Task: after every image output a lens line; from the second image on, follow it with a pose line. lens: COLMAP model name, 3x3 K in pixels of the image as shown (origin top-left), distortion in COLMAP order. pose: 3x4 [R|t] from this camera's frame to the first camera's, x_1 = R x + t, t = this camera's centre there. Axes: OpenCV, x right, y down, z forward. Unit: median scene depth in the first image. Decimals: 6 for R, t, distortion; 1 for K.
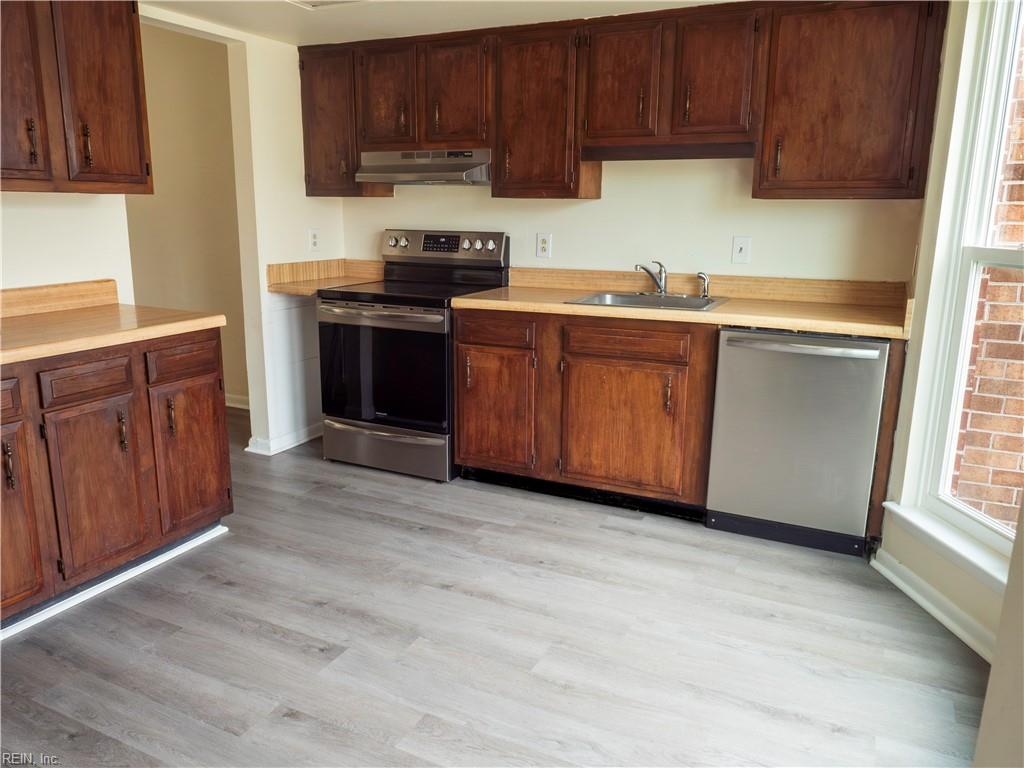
lens RADIAL K [[732.1, 0, 515.8], [0, 732.1, 382.0], [0, 0, 1]] dist [-0.026664, -0.004404]
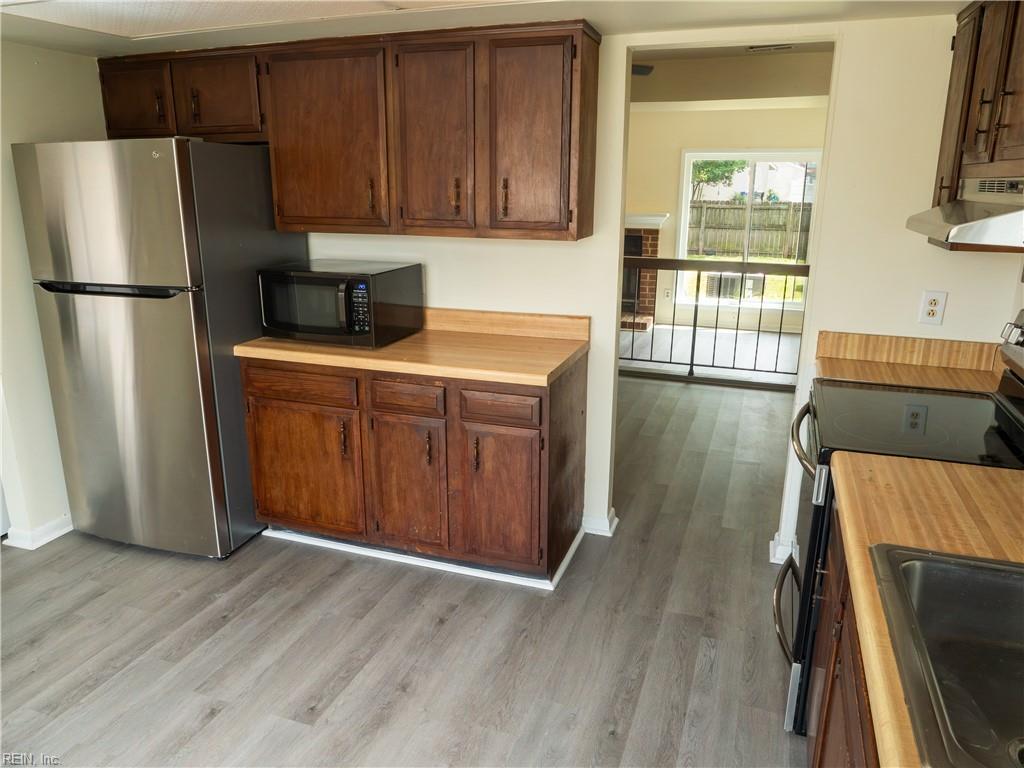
lens RADIAL K [[732.1, 0, 513.1], [0, 732.1, 382.1], [0, 0, 1]] dist [-0.026664, -0.004404]
pose [[0.116851, 0.249793, -0.961223, 0.538046], [-0.232519, 0.947834, 0.218047, -0.300538], [0.965547, 0.198024, 0.168837, 0.864339]]
